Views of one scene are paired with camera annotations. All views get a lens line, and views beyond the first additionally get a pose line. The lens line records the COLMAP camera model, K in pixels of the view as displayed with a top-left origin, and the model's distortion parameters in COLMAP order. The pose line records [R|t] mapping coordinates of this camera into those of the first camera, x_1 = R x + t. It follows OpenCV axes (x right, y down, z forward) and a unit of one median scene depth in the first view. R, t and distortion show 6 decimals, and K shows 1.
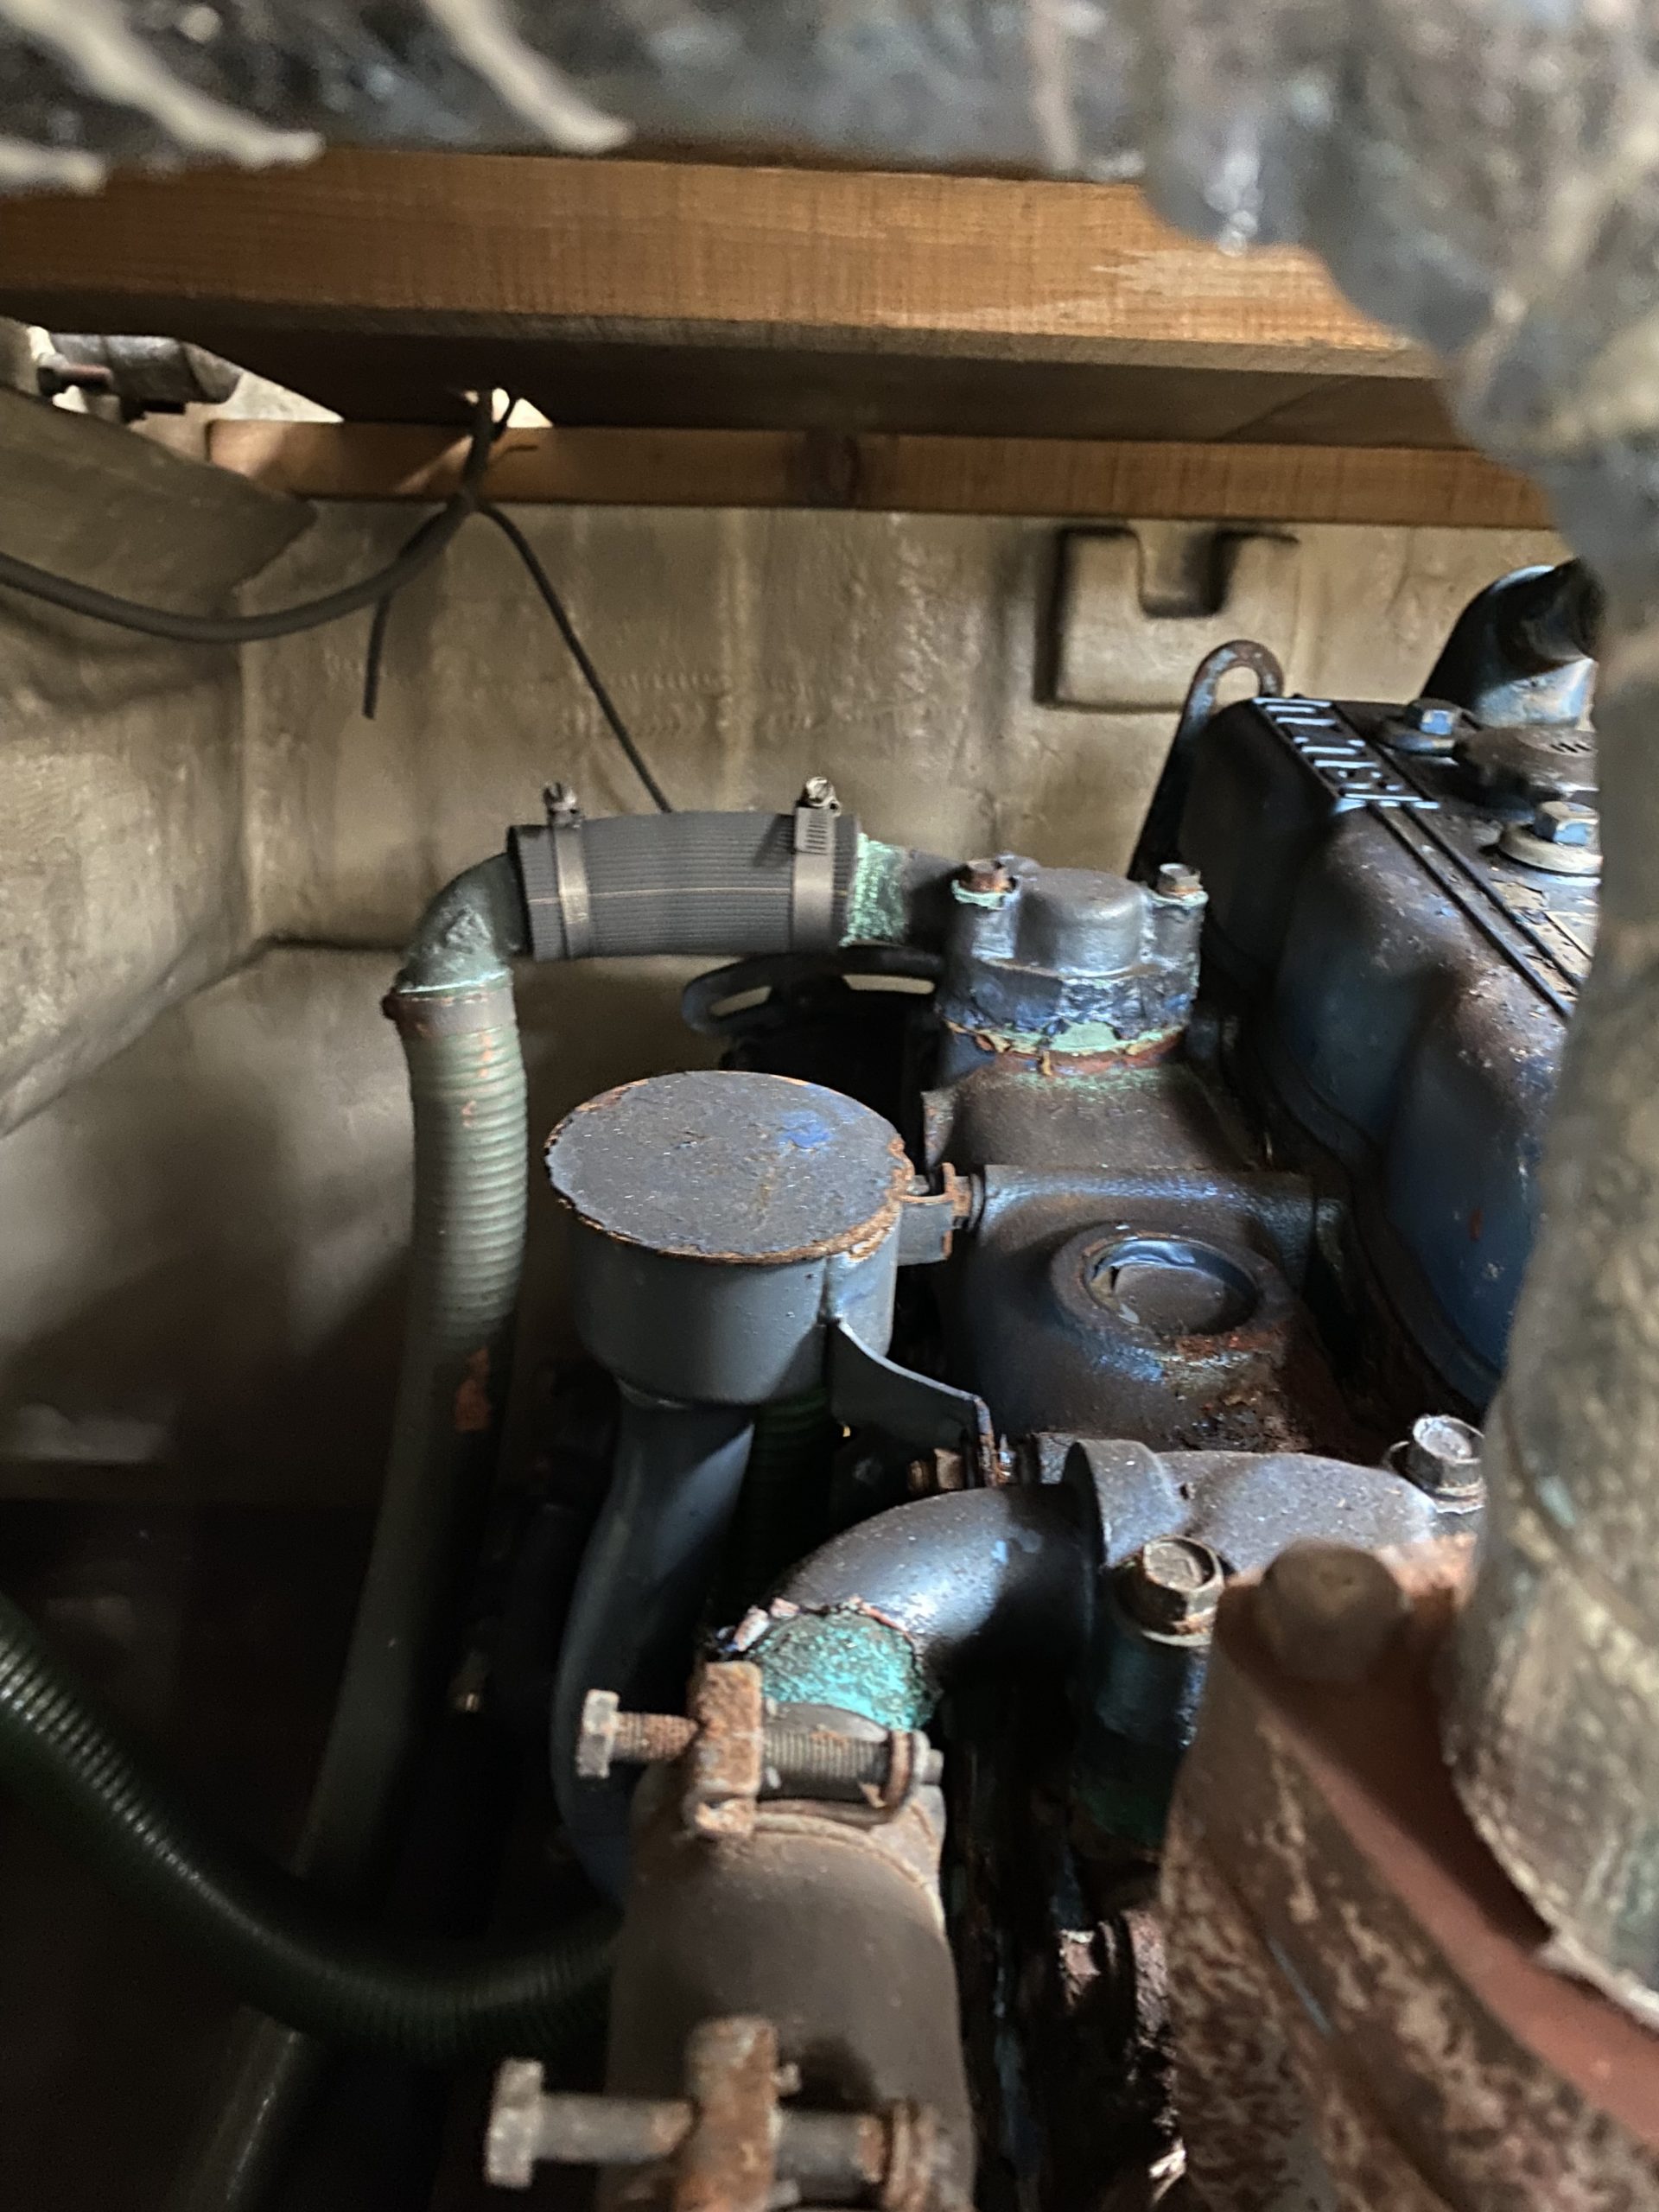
lens RADIAL K [[1673.4, 0, 829.6], [0, 1673.4, 1108.5], [0, 0, 1]] dist [0.020662, -0.017895]
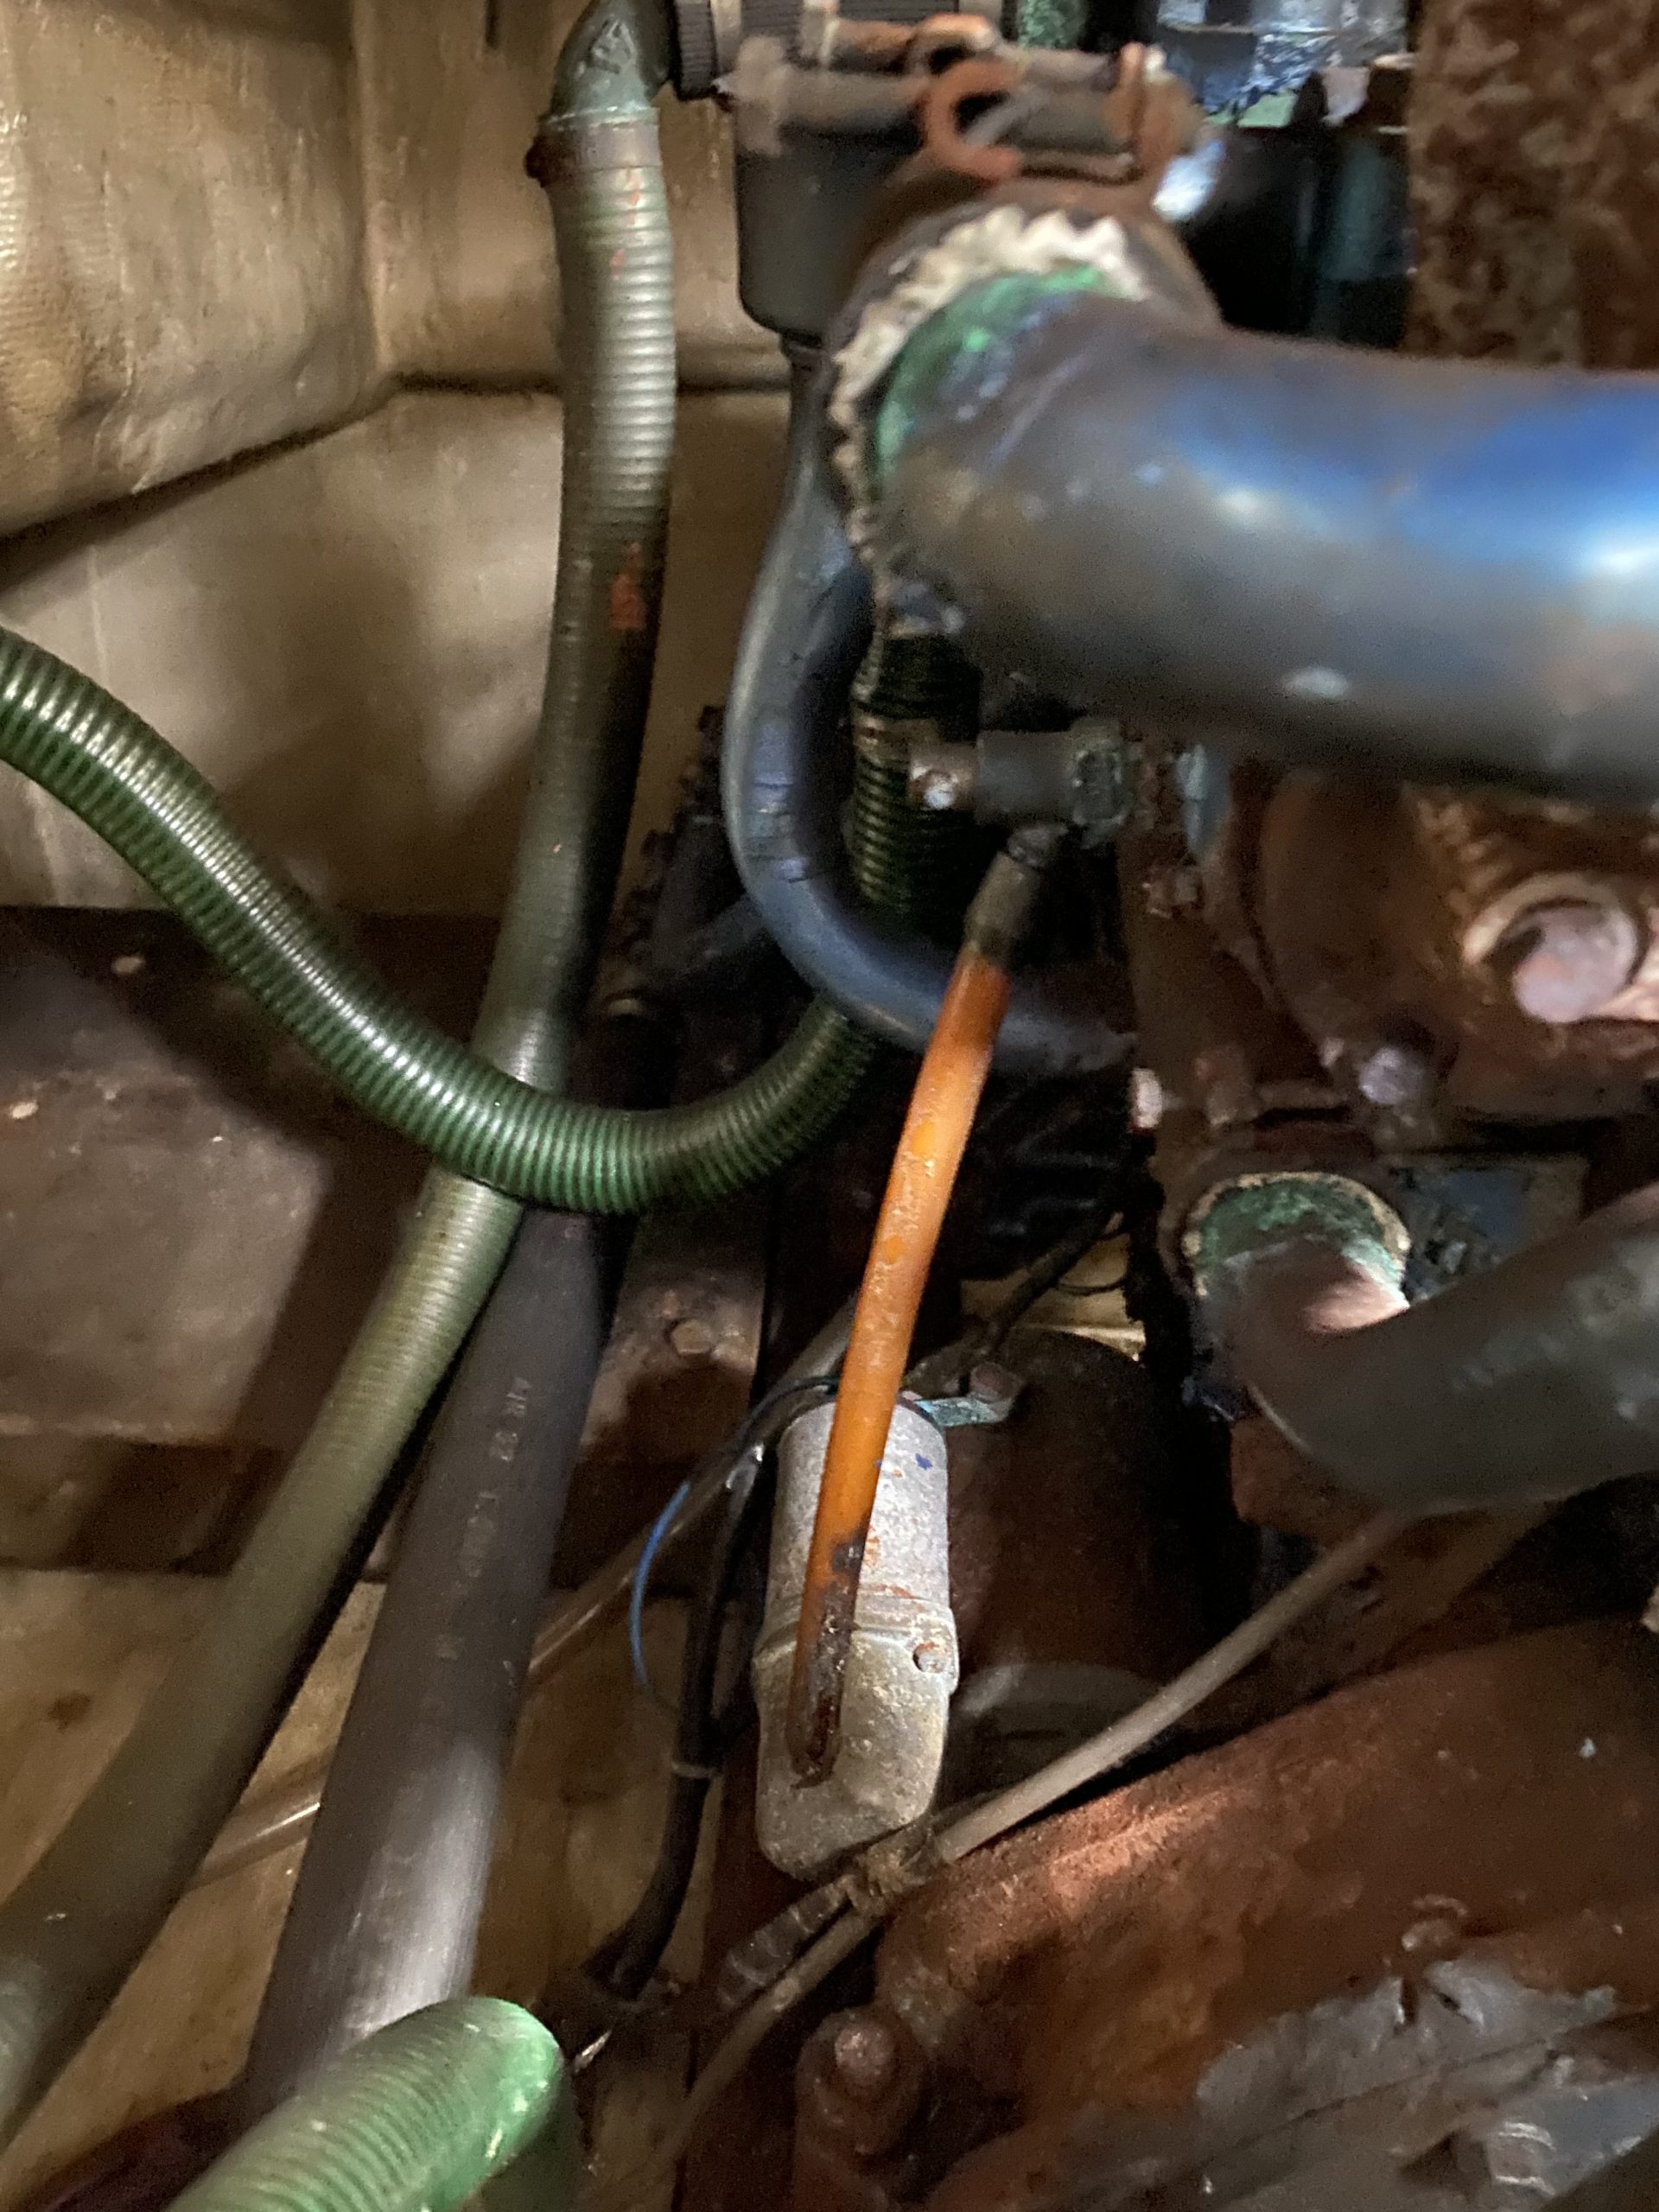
lens RADIAL K [[1673.4, 0, 826.6], [0, 1673.4, 1107.9], [0, 0, 1]] dist [0.020662, -0.017895]
pose [[0.997317, 0.013269, -0.071989, -0.013582], [-0.000464, 0.984562, 0.175037, 0.205588], [0.073200, -0.174534, 0.981927, -0.014718]]
